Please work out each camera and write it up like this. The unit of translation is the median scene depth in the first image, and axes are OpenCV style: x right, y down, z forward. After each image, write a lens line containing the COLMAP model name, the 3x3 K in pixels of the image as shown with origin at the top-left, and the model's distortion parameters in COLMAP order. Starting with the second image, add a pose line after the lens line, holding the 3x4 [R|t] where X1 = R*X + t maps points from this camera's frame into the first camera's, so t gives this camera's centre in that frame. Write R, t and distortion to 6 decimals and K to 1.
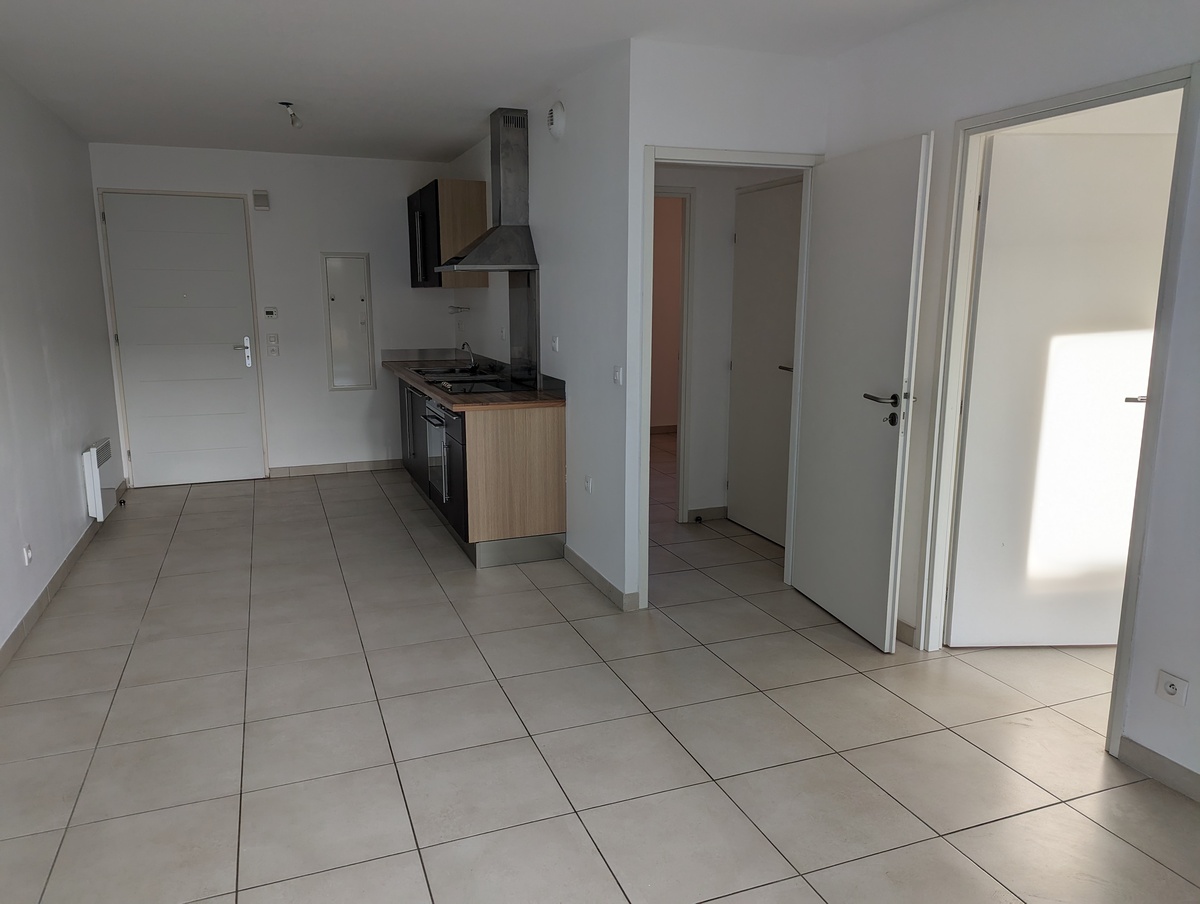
lens RADIAL K [[842.1, 0, 600.0], [0, 842.1, 452.0], [0, 0, 1]] dist [0.053828, -0.027679]
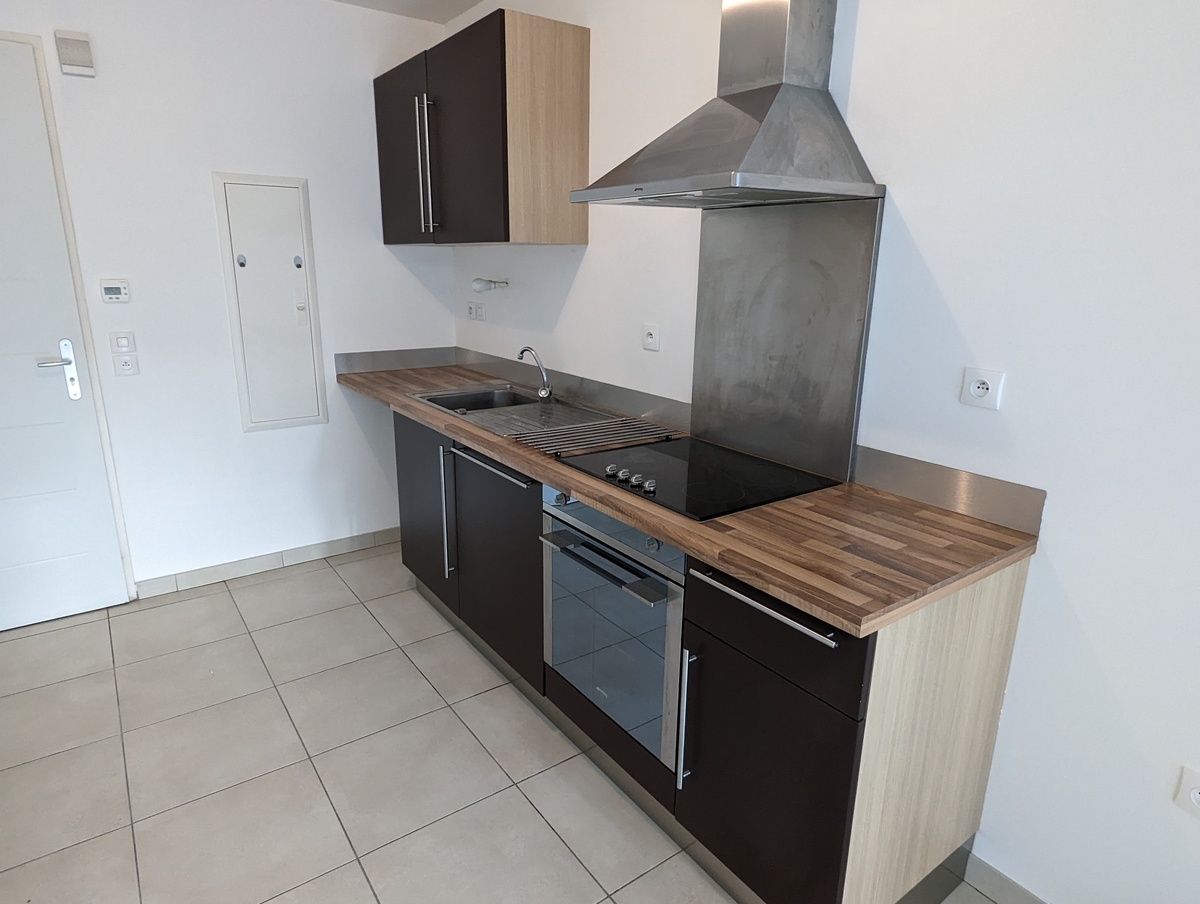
lens RADIAL K [[705.9, 0, 600.0], [0, 705.9, 452.0], [0, 0, 1]] dist [0.005182, 0.000190]
pose [[0.967202, -0.053389, 0.248336, -0.225469], [0.033732, 0.995999, 0.082749, -0.096348], [-0.251760, -0.071658, 0.965133, 0.530450]]
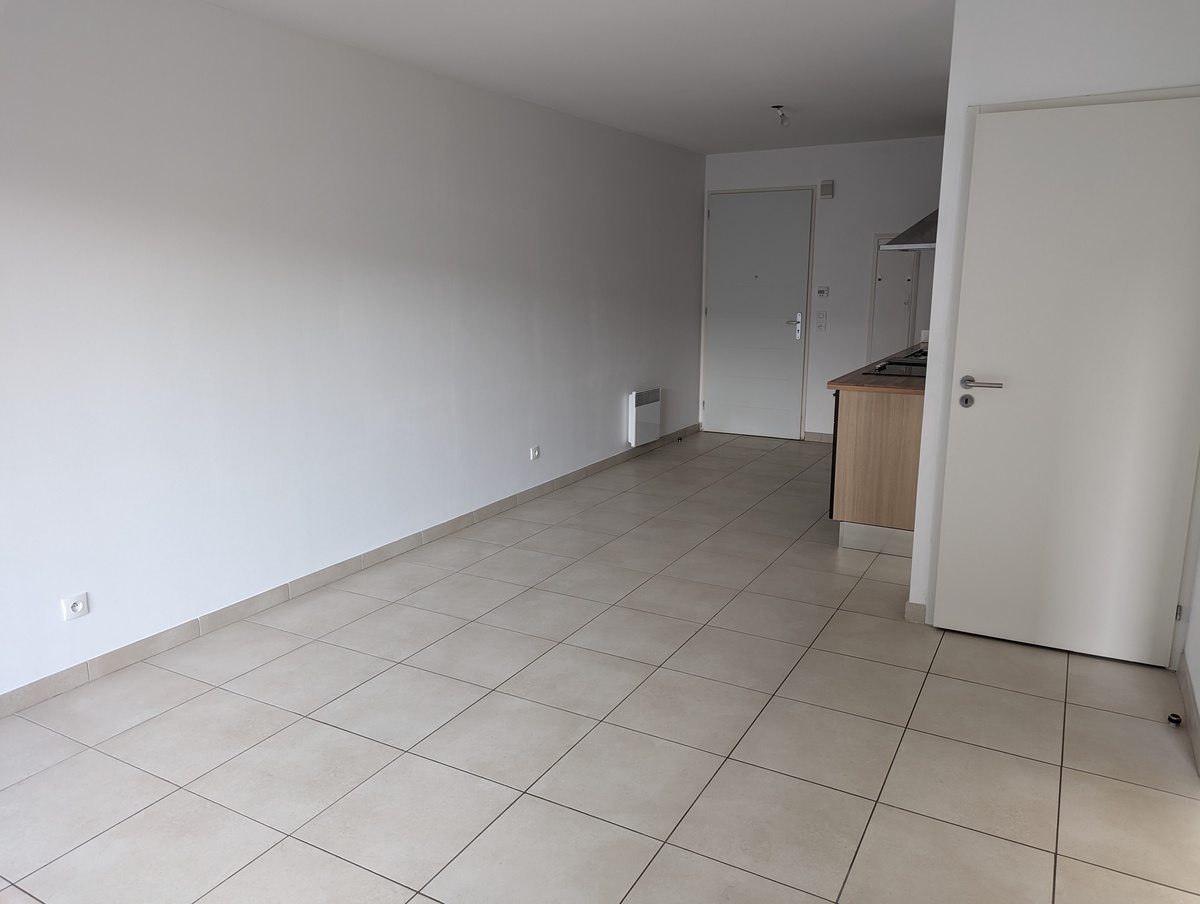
lens RADIAL K [[836.6, 0, 600.0], [0, 836.6, 452.0], [0, 0, 1]] dist [0.029352, -0.000462]
pose [[0.635434, 0.160099, -0.755376, 0.295134], [-0.140484, 0.985912, 0.090783, -0.017649], [0.759268, 0.048432, 0.648973, 0.086493]]
